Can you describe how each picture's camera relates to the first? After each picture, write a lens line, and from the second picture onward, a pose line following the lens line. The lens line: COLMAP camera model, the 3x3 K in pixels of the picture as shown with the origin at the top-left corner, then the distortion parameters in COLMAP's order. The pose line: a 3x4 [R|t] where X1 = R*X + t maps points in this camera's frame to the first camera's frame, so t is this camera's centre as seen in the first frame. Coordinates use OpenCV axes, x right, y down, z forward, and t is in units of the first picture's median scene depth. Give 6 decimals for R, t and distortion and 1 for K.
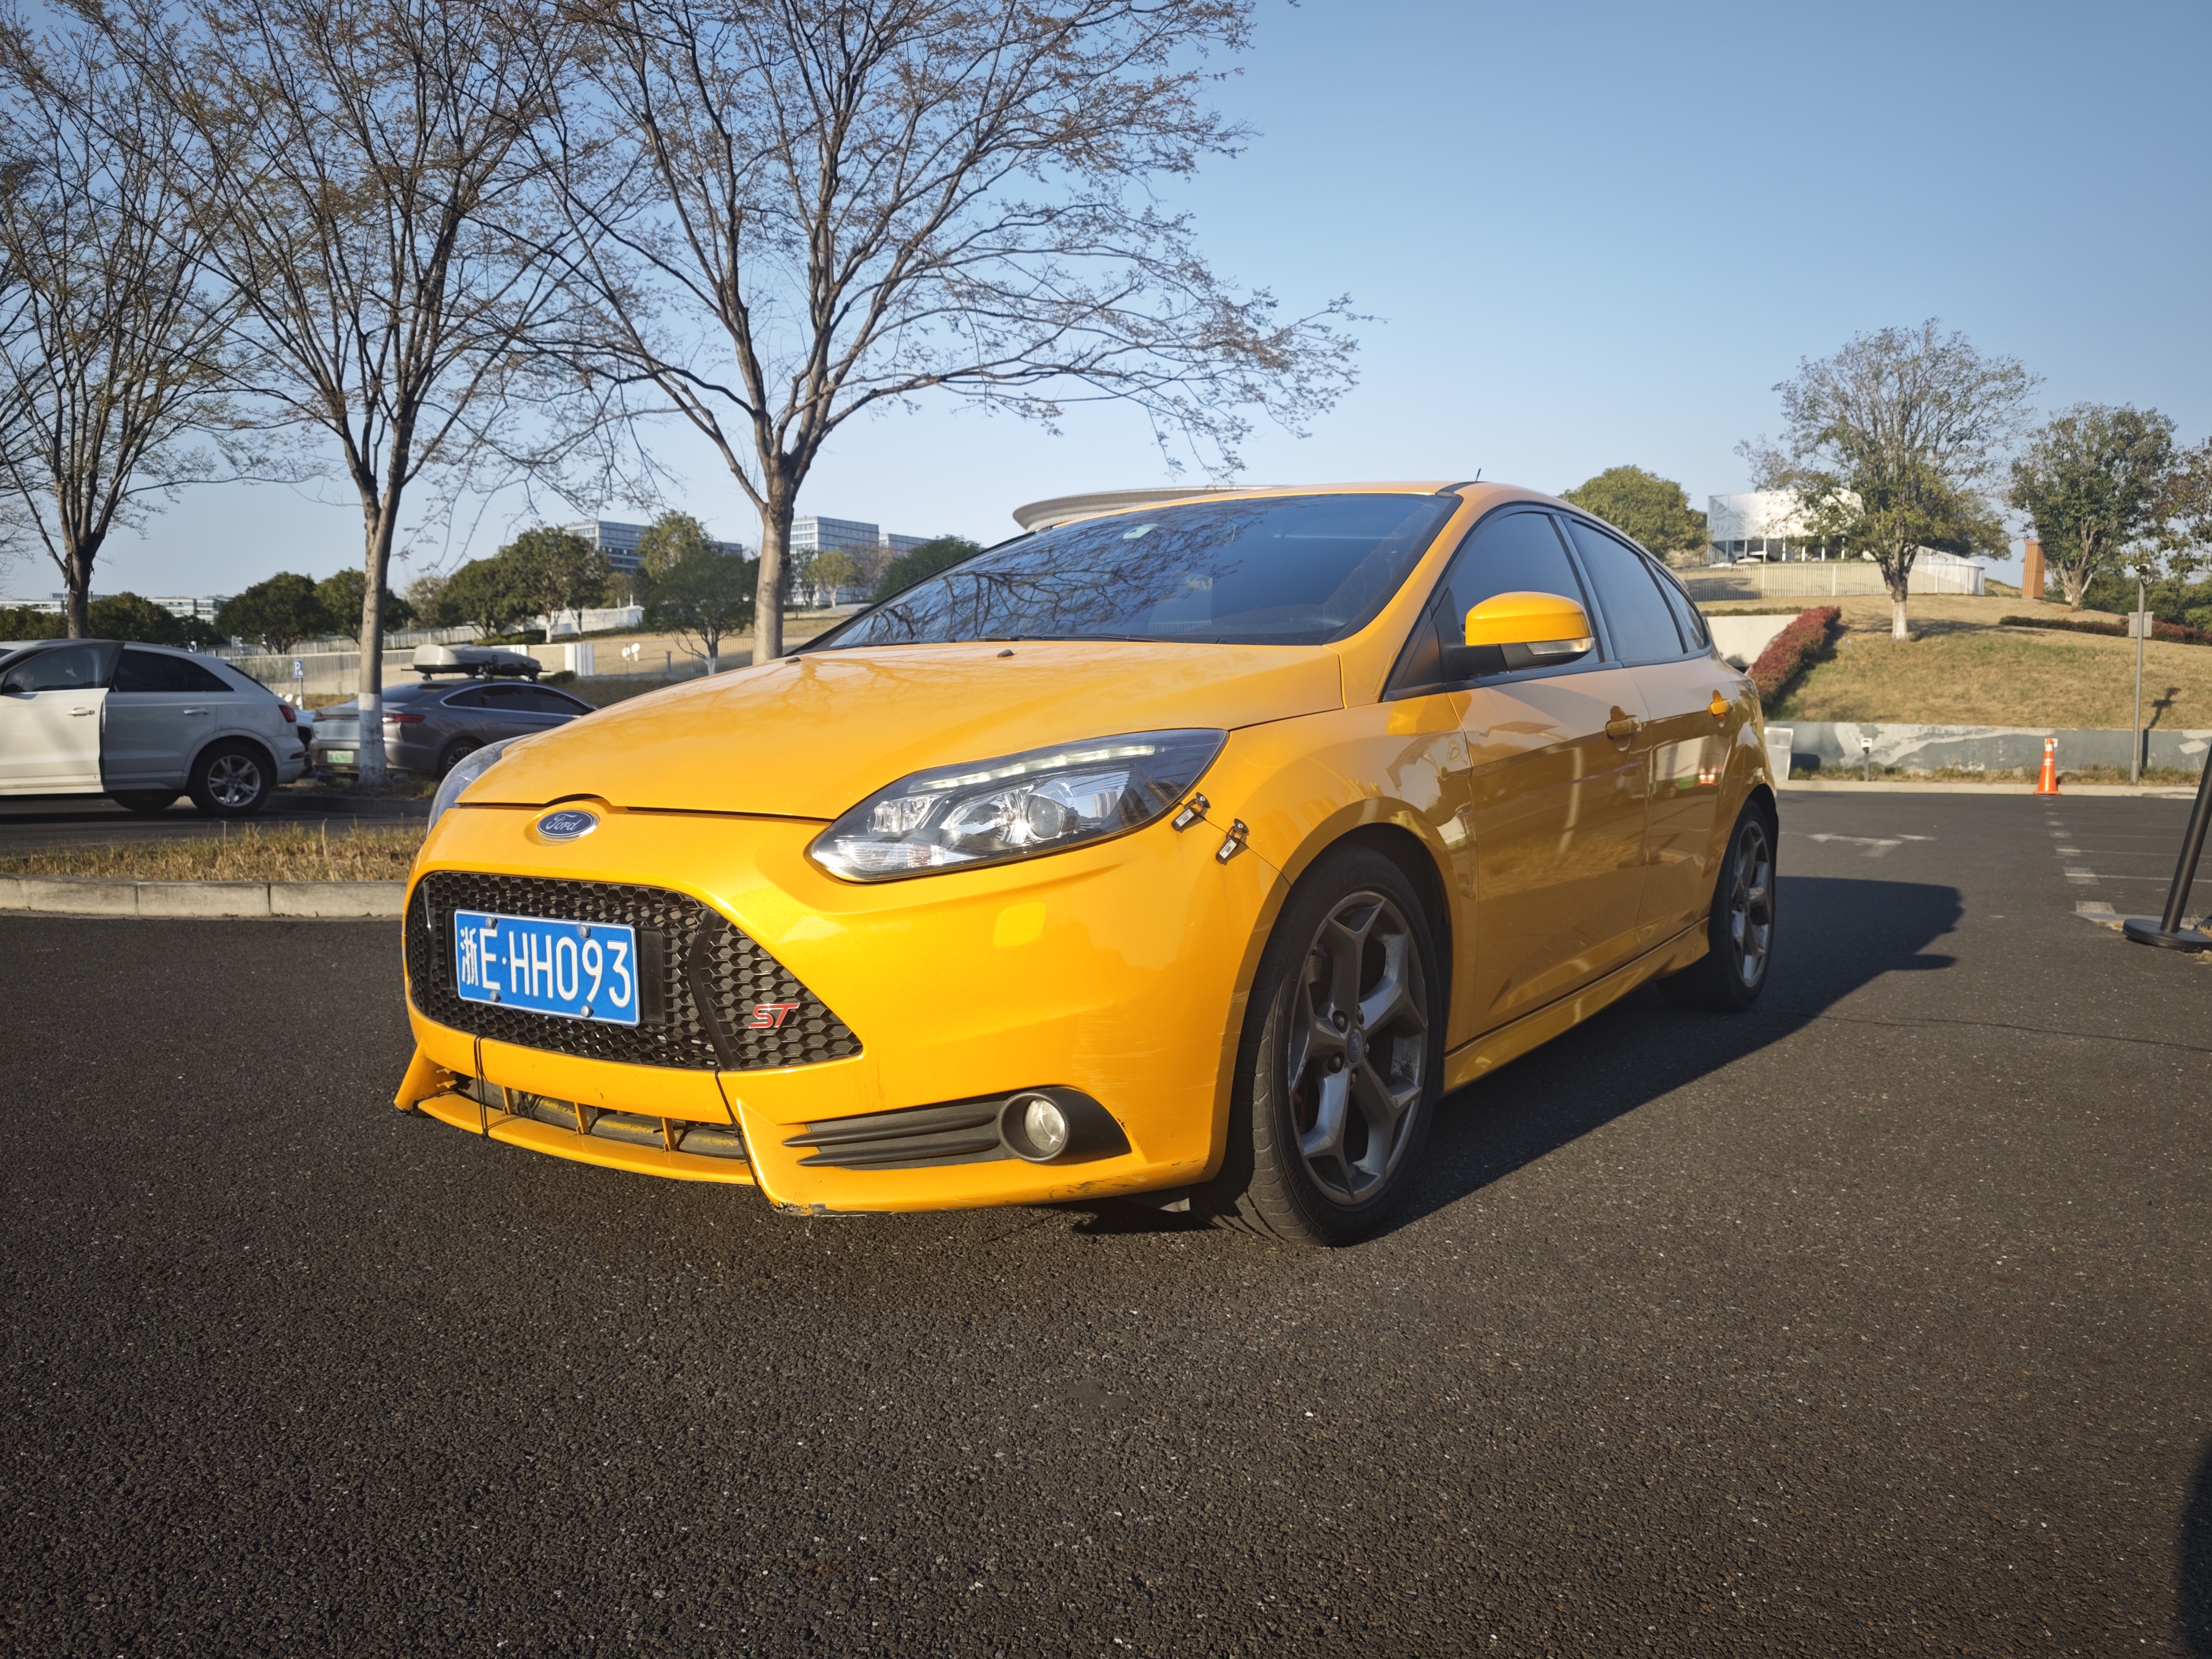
lens RADIAL K [[1559.9, 0, 1105.5], [0, 1559.9, 828.5], [0, 0, 1]] dist [0.010698, 0.000924]
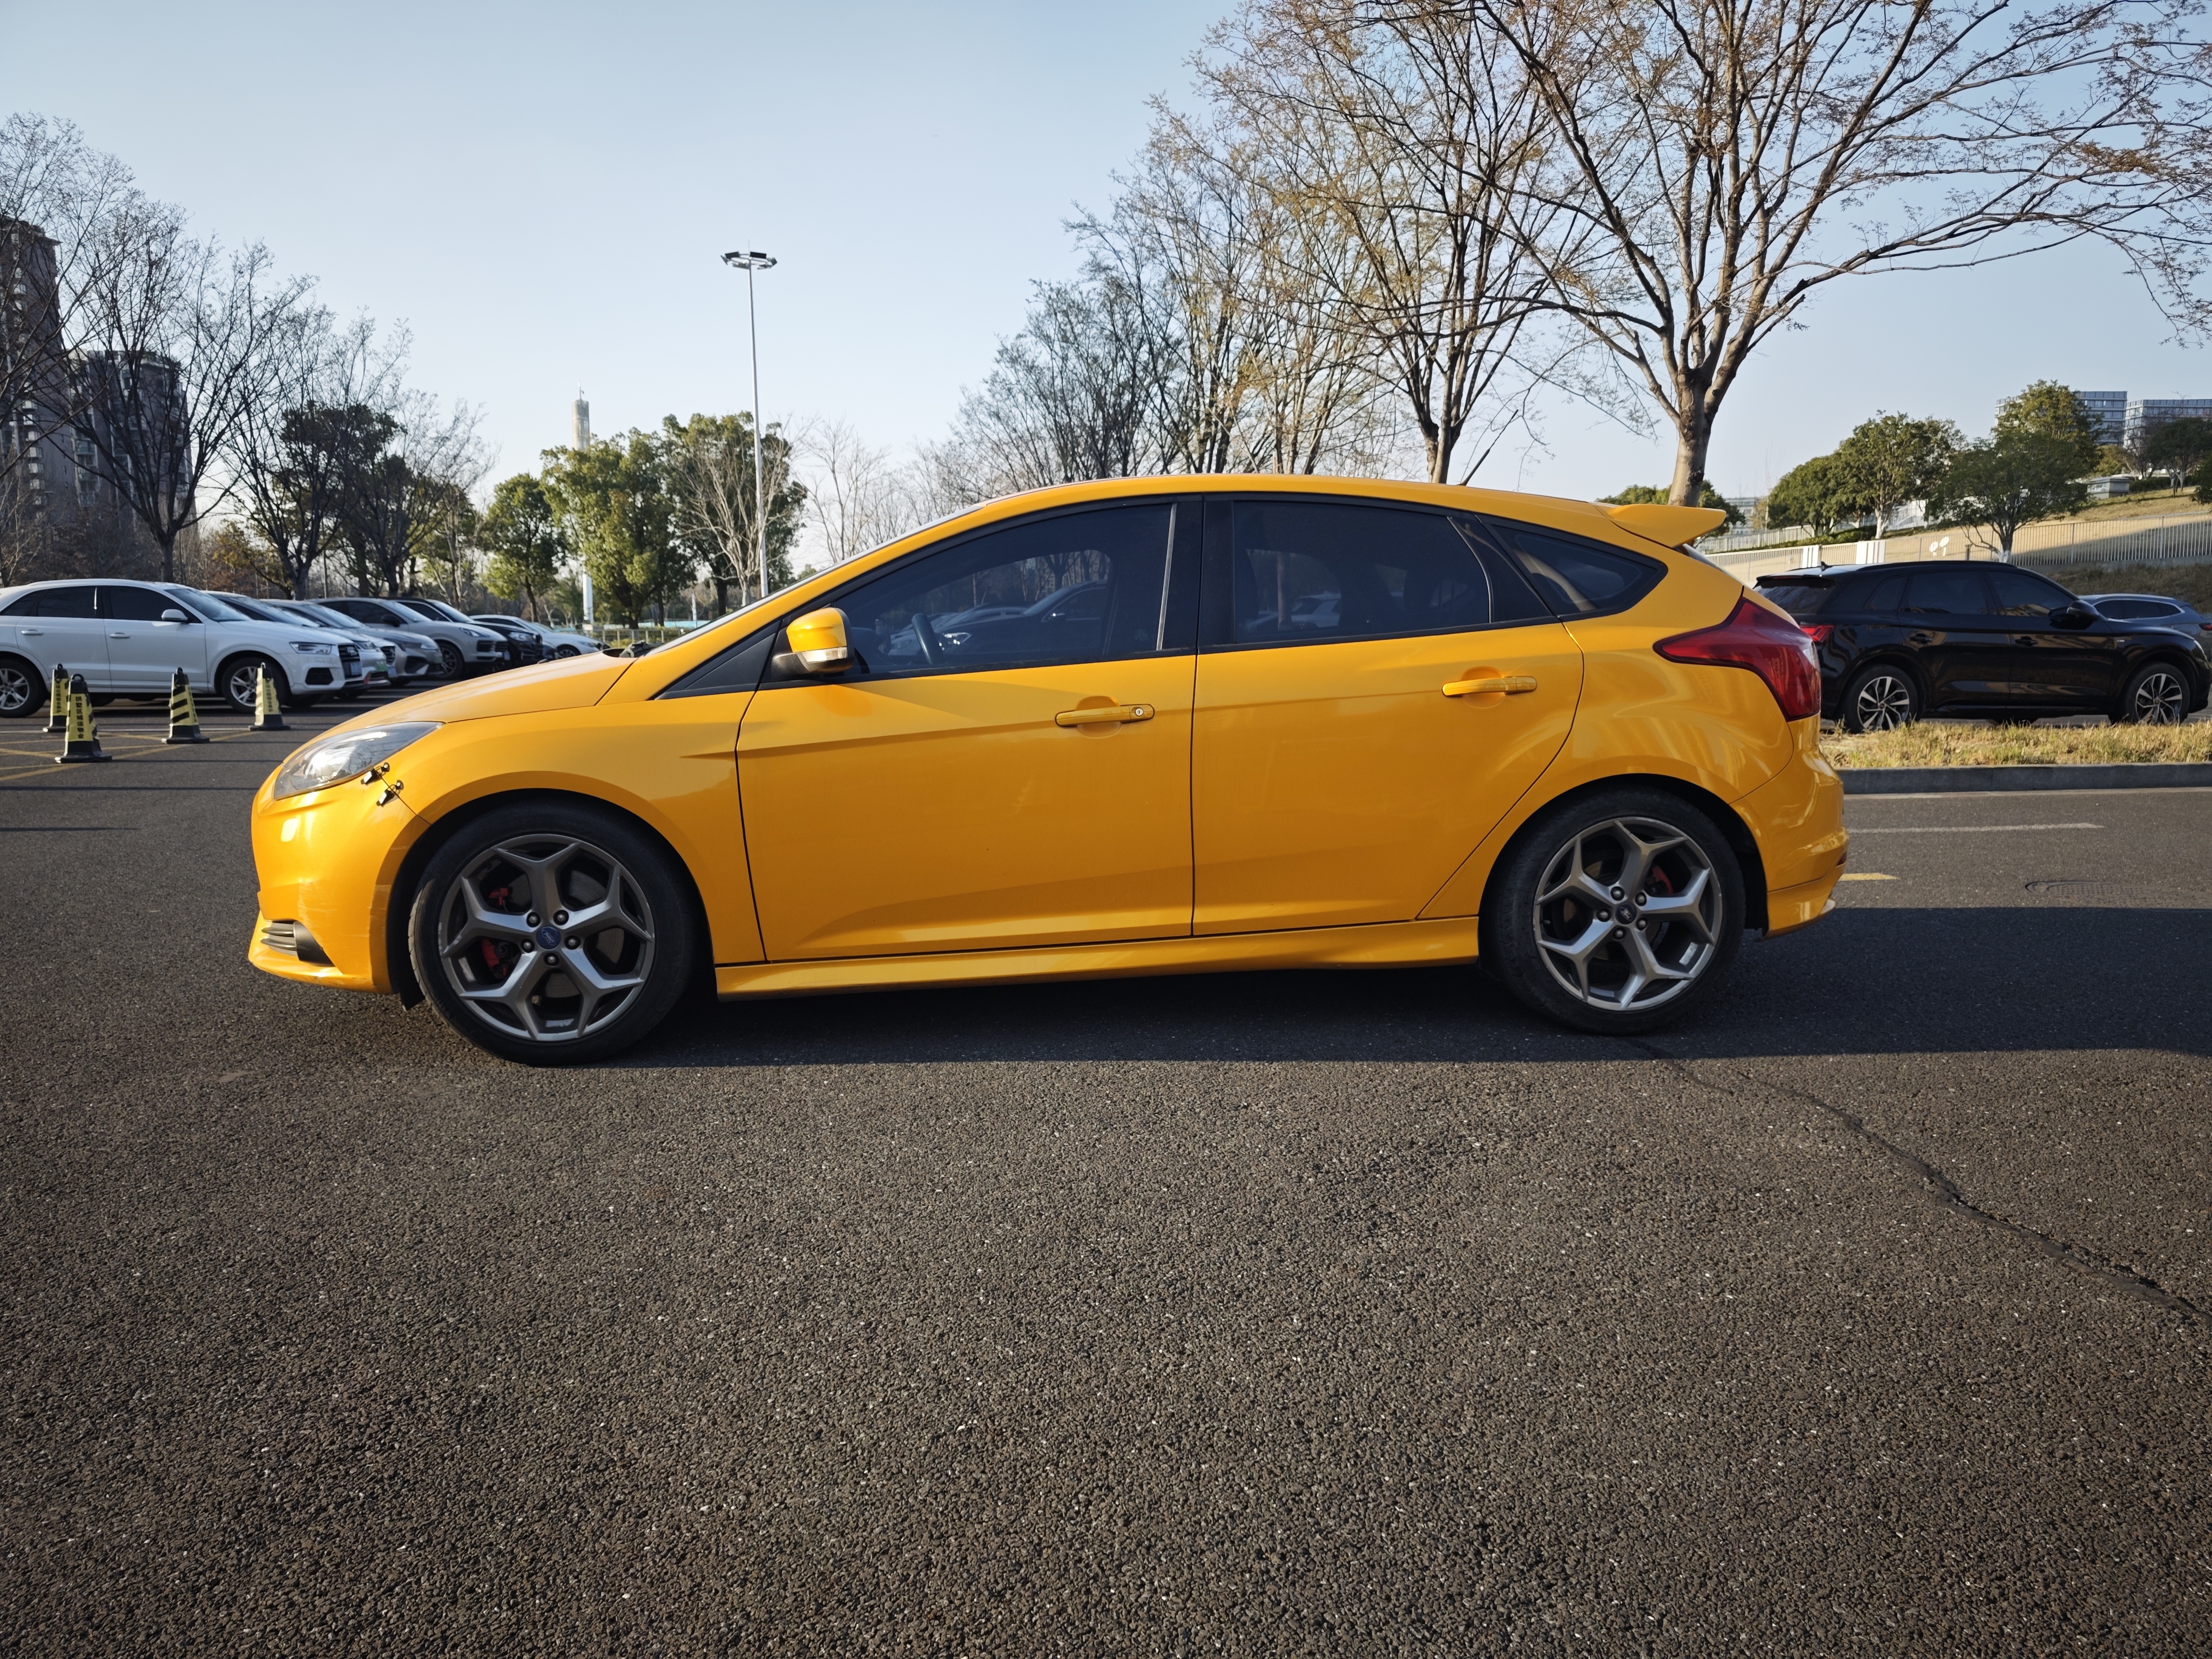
lens RADIAL K [[1513.1, 0, 1108.3], [0, 1513.1, 830.7], [0, 0, 1]] dist [0.004121, 0.000233]
pose [[0.690803, 0.086703, -0.717825, 0.194035], [-0.037113, 0.995728, 0.084554, -0.012777], [0.722089, -0.031770, 0.691070, 0.049657]]
